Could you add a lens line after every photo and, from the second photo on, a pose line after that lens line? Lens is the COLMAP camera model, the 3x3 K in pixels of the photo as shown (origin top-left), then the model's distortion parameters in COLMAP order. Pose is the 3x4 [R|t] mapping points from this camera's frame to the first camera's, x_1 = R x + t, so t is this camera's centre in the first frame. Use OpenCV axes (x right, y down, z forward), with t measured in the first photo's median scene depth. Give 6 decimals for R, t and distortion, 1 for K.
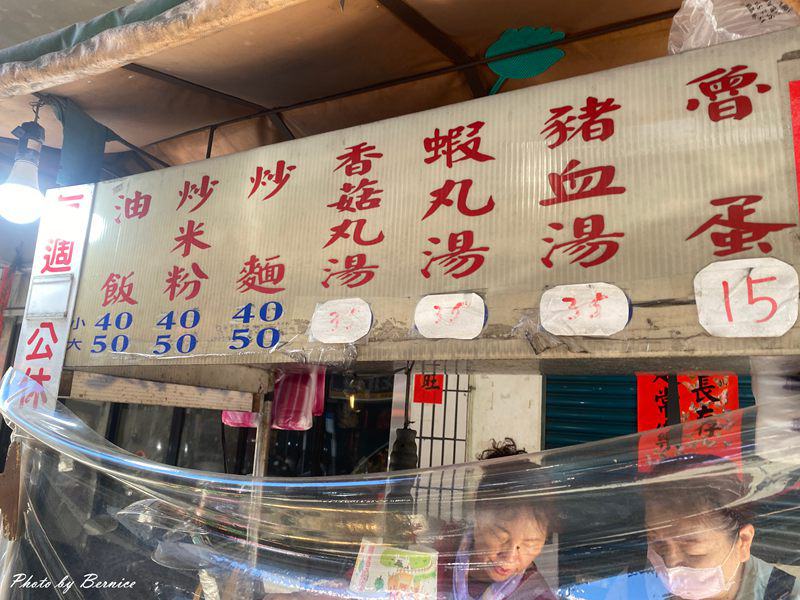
lens RADIAL K [[607.4, 0, 402.2], [0, 607.4, 295.7], [0, 0, 1]] dist [0.032702, -0.002850]
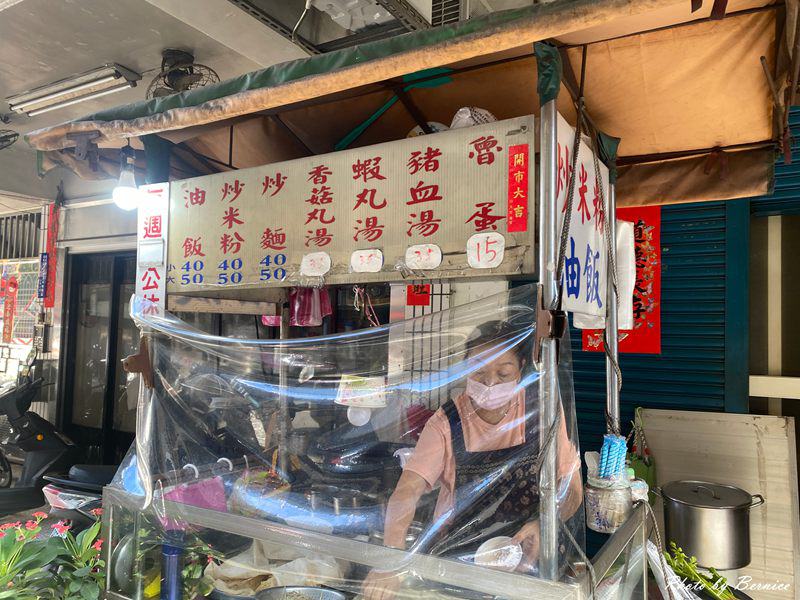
lens RADIAL K [[607.4, 0, 398.0], [0, 607.4, 302.3], [0, 0, 1]] dist [0.032702, -0.002850]
pose [[0.997833, -0.048291, -0.044698, 0.228361], [0.054996, 0.984998, 0.163566, -0.133821], [0.036129, -0.165670, 0.985519, -0.871891]]
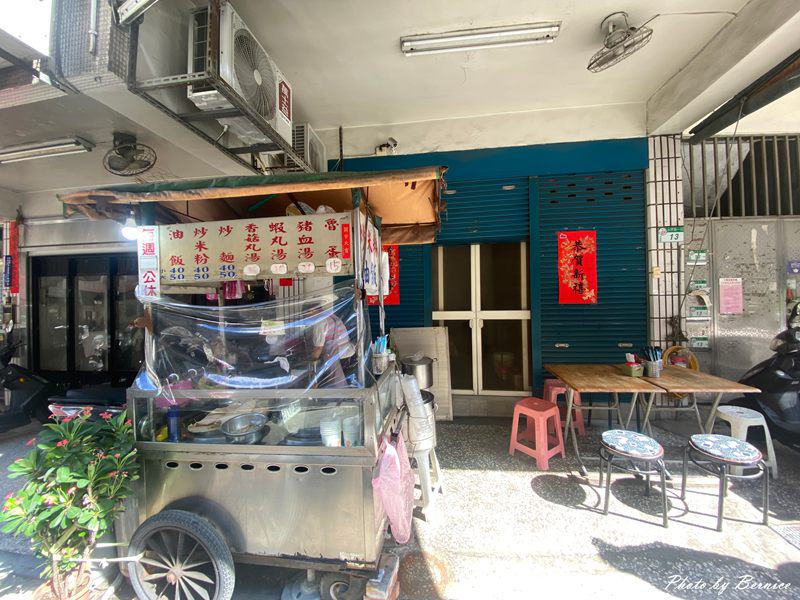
lens RADIAL K [[315.8, 0, 419.4], [0, 315.8, 310.0], [0, 0, 1]] dist [-0.042128, -0.000326]
pose [[0.909797, -0.099003, 0.403072, 0.052116], [-0.011431, 0.964789, 0.262775, -0.256281], [-0.414895, -0.243679, 0.876631, -1.355699]]
